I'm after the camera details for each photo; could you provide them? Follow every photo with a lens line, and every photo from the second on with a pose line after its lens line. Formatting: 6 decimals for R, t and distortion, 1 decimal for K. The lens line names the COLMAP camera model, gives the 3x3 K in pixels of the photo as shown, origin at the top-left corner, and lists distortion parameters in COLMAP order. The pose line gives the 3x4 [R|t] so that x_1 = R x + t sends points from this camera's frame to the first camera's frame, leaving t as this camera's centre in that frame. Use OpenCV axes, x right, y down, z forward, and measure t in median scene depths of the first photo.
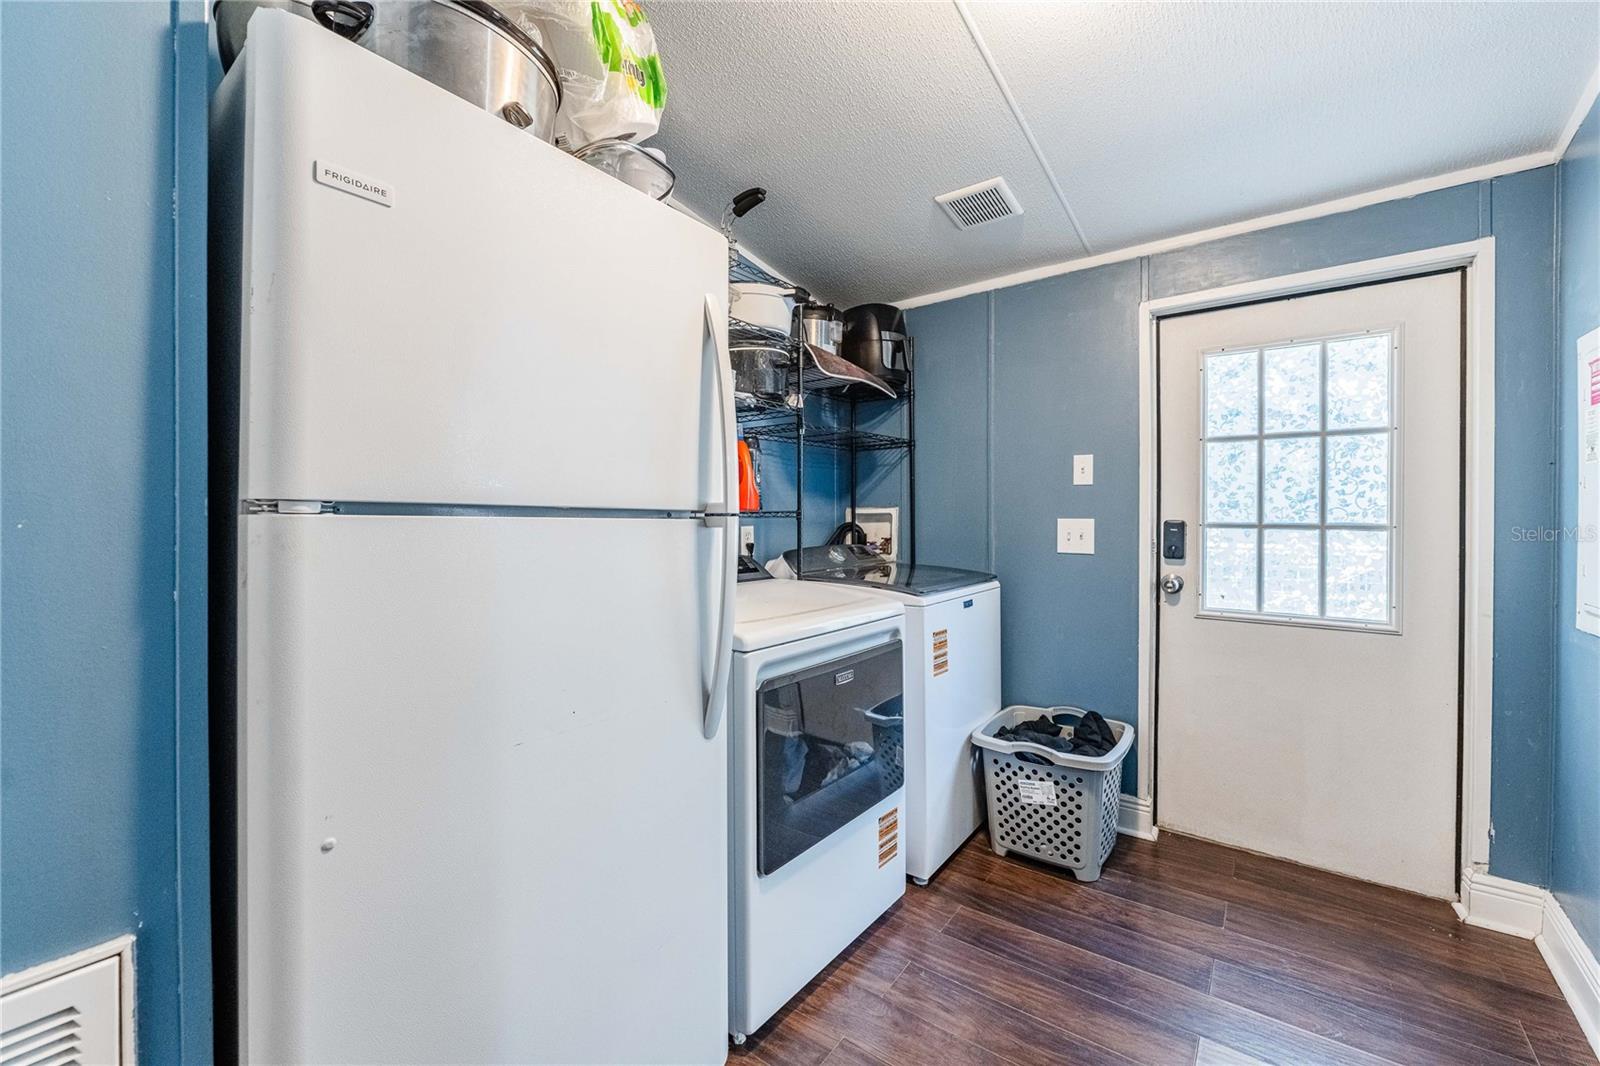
lens RADIAL K [[653.4, 0, 798.9], [0, 653.4, 522.0], [0, 0, 1]] dist [0.000288, 0.000020]
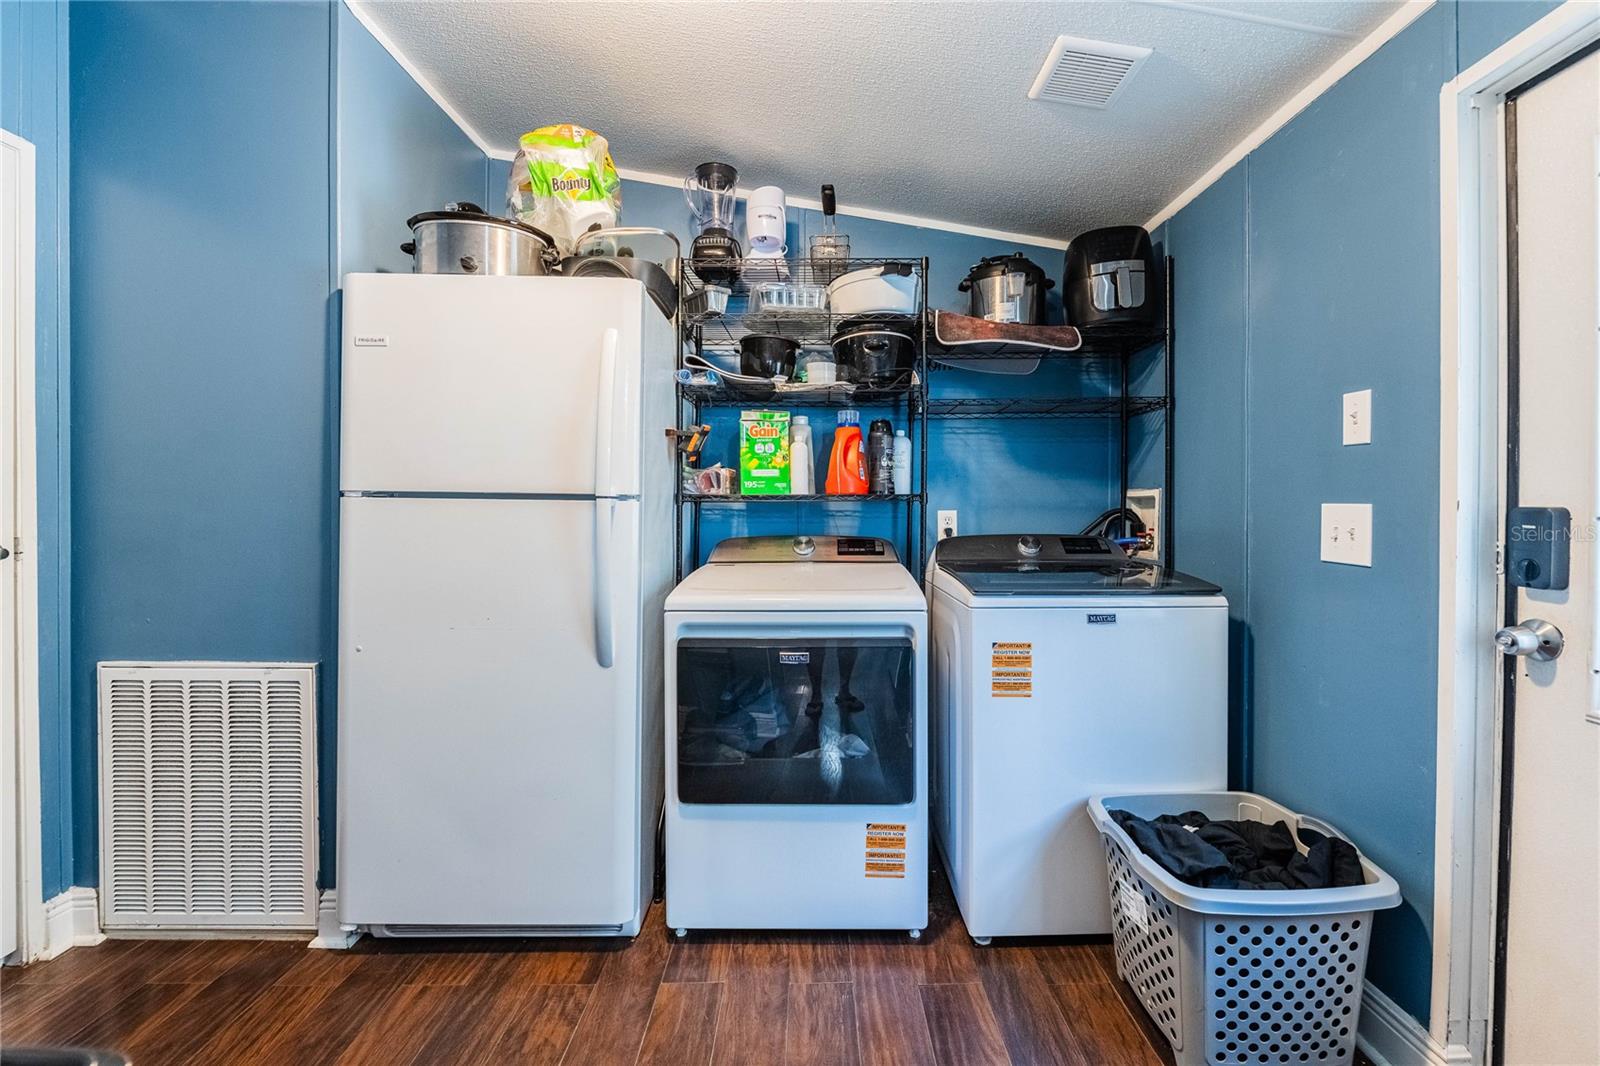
lens RADIAL K [[652.7, 0, 810.4], [0, 652.7, 511.9], [0, 0, 1]] dist [-0.002250, -0.000390]
pose [[0.609145, 0.014246, -0.792931, 0.623064], [-0.010215, 0.999897, 0.010117, 0.001367], [0.792993, 0.001938, 0.609228, 0.286505]]
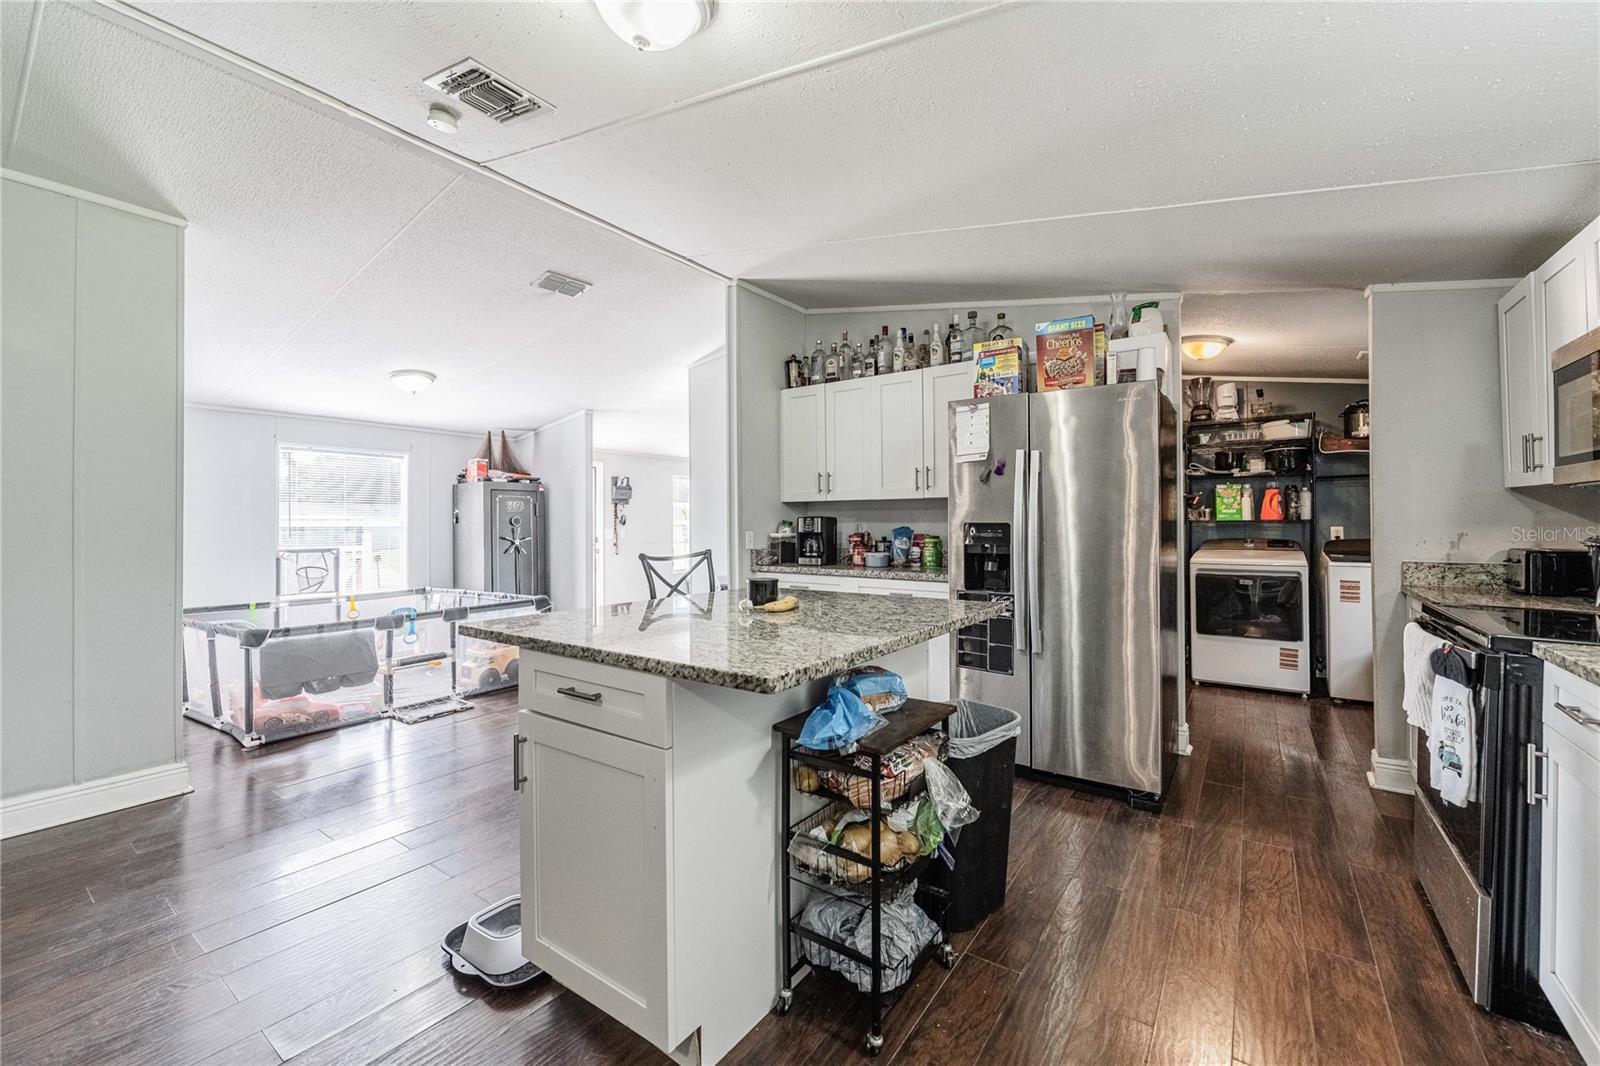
lens RADIAL K [[652.7, 0, 810.4], [0, 652.7, 511.9], [0, 0, 1]] dist [-0.002250, -0.000390]
pose [[0.058673, -0.003492, -0.998271, 1.895098], [-0.001881, 0.999992, -0.003609, -0.029988], [0.998275, 0.002089, 0.058666, -0.689158]]
